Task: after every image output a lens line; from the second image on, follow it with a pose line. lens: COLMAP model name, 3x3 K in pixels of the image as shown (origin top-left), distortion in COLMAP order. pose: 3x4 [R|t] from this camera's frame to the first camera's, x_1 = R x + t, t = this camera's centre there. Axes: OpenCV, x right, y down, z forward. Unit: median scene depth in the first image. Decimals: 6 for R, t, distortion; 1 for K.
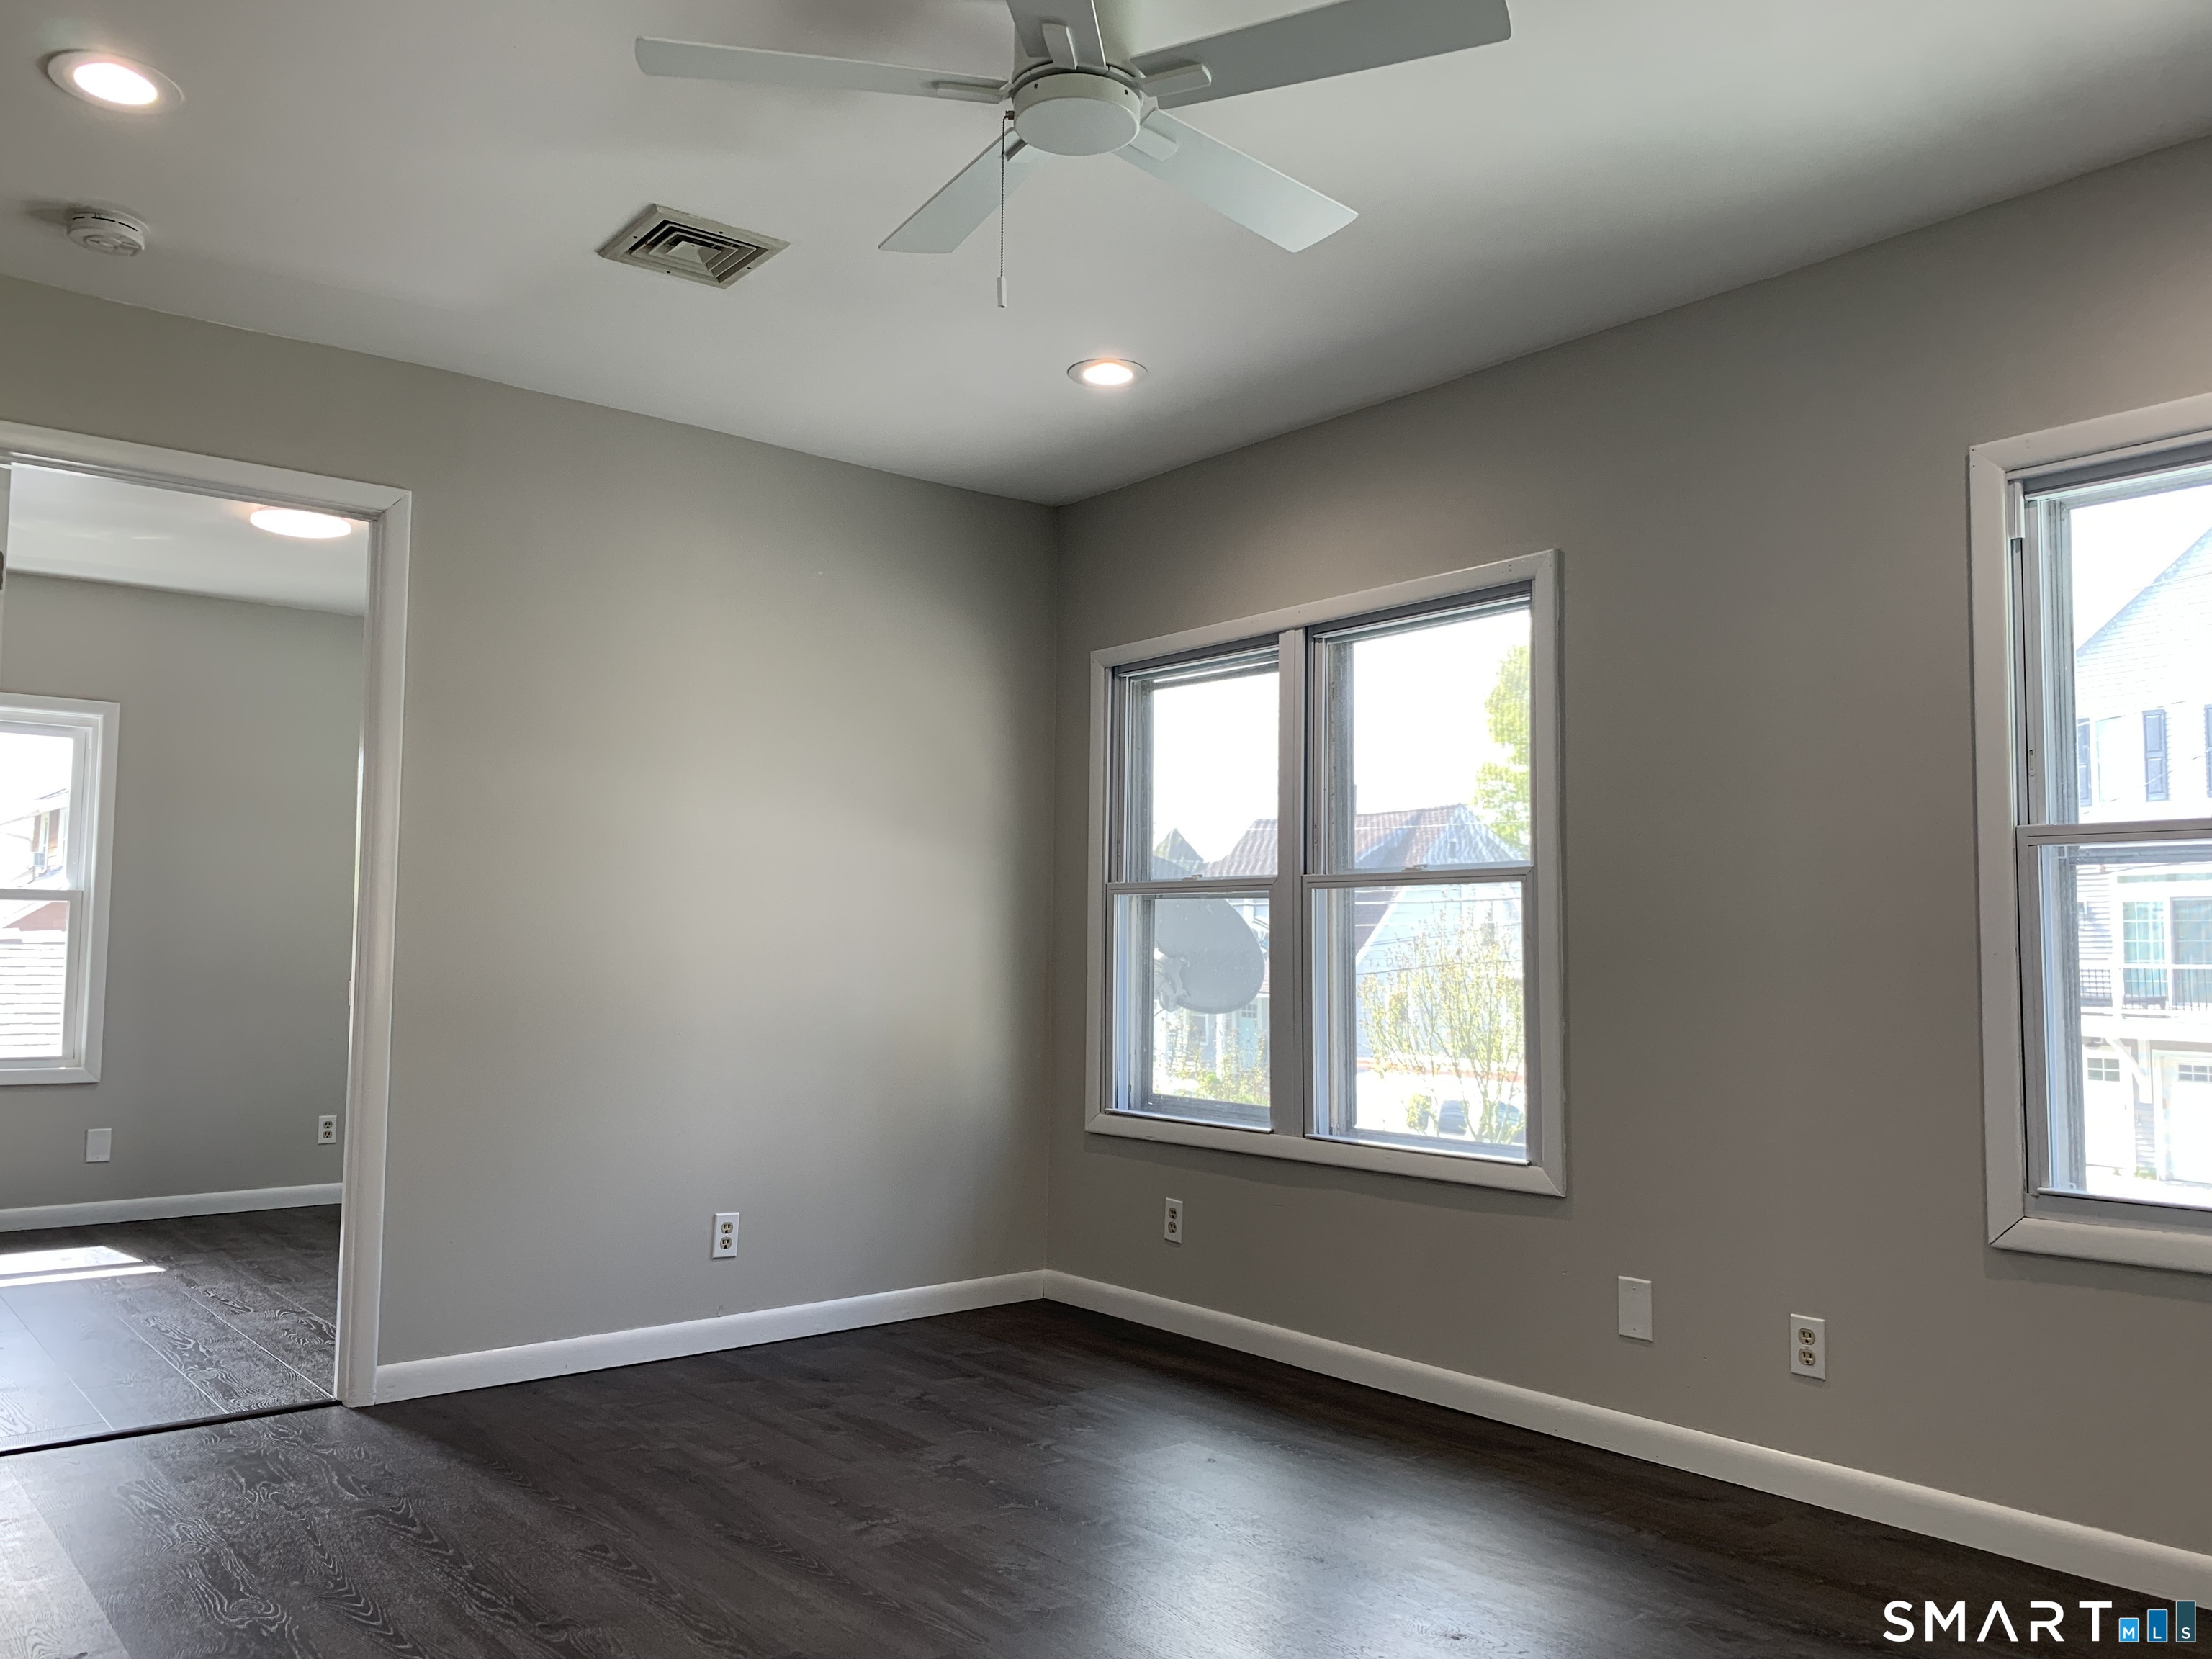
lens RADIAL K [[1705.9, 0, 1094.1], [0, 1705.9, 844.6], [0, 0, 1]] dist [0.030902, -0.017556]
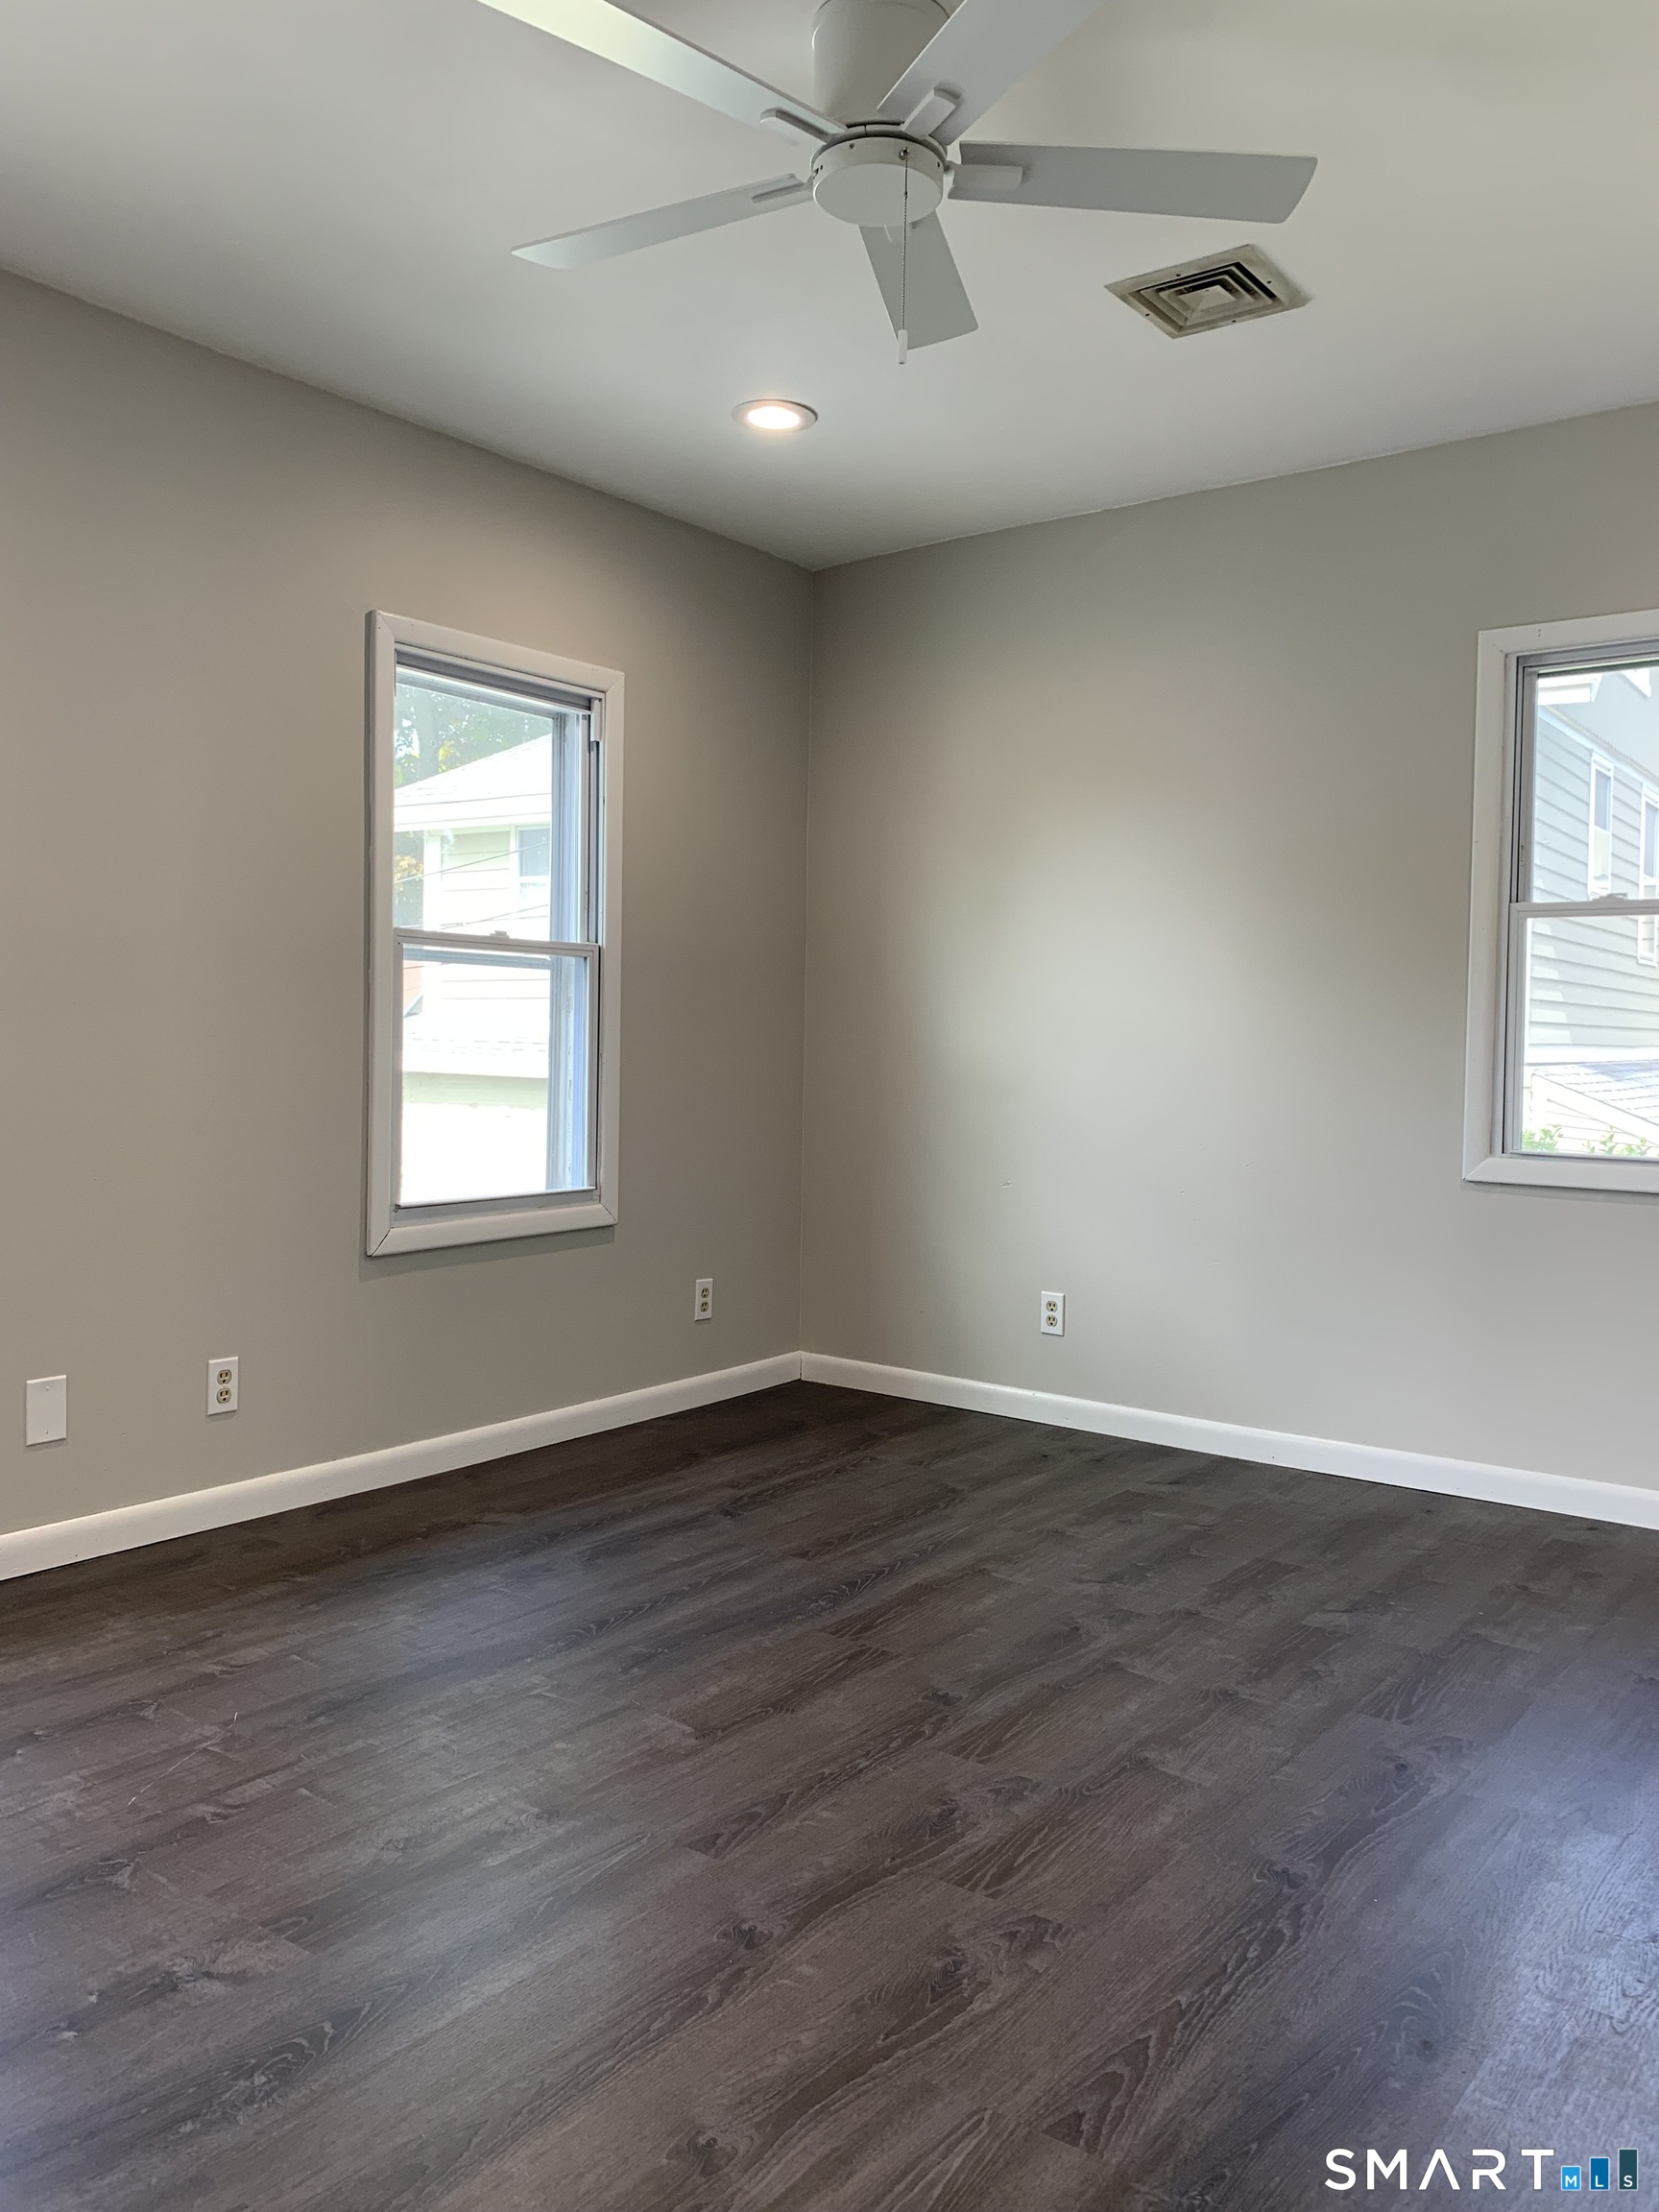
lens RADIAL K [[1705.9, 0, 836.3], [0, 1705.9, 1092.0], [0, 0, 1]] dist [0.030902, -0.017556]
pose [[-0.234991, -0.044537, 0.970977, -0.729580], [-0.088124, 0.995812, 0.024349, 0.048442], [-0.967995, -0.079844, -0.237931, 0.914492]]
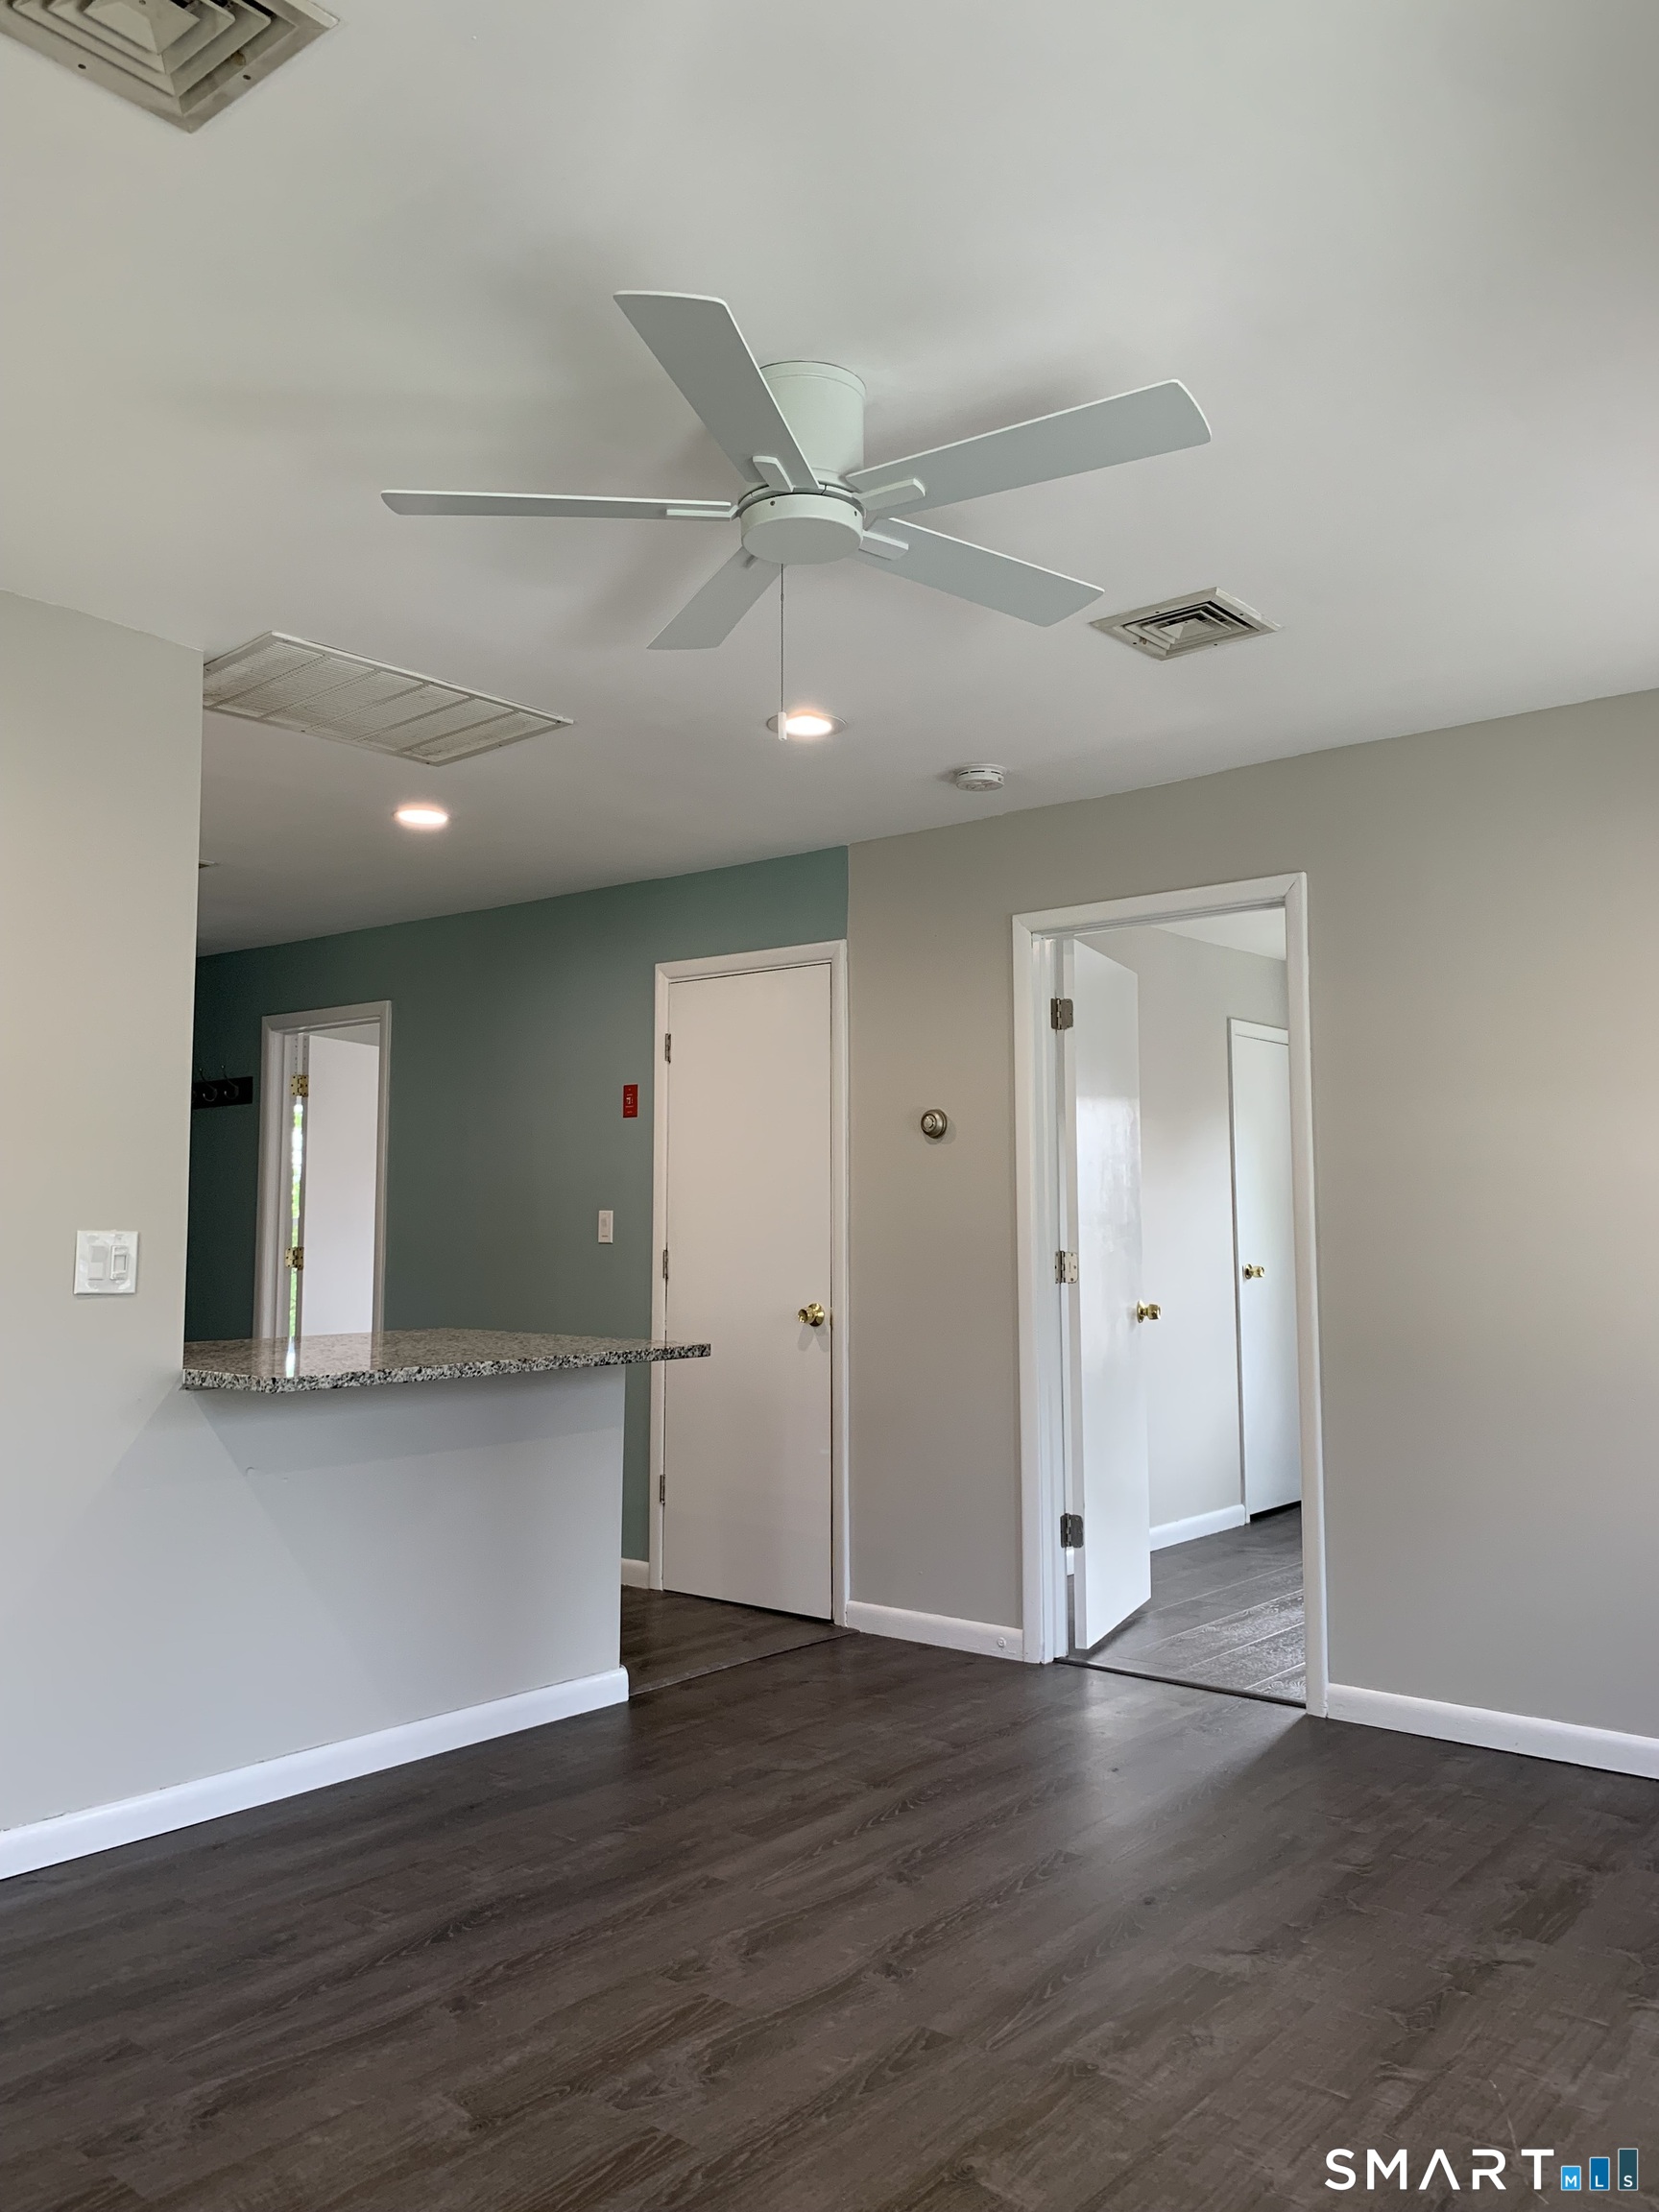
lens RADIAL K [[1705.9, 0, 824.2], [0, 1705.9, 1104.5], [0, 0, 1]] dist [0.030902, -0.017556]
pose [[0.192379, -0.084529, -0.977673, 0.733261], [0.071557, 0.994839, -0.071933, -0.004166], [0.978708, -0.056120, 0.197435, 0.596517]]
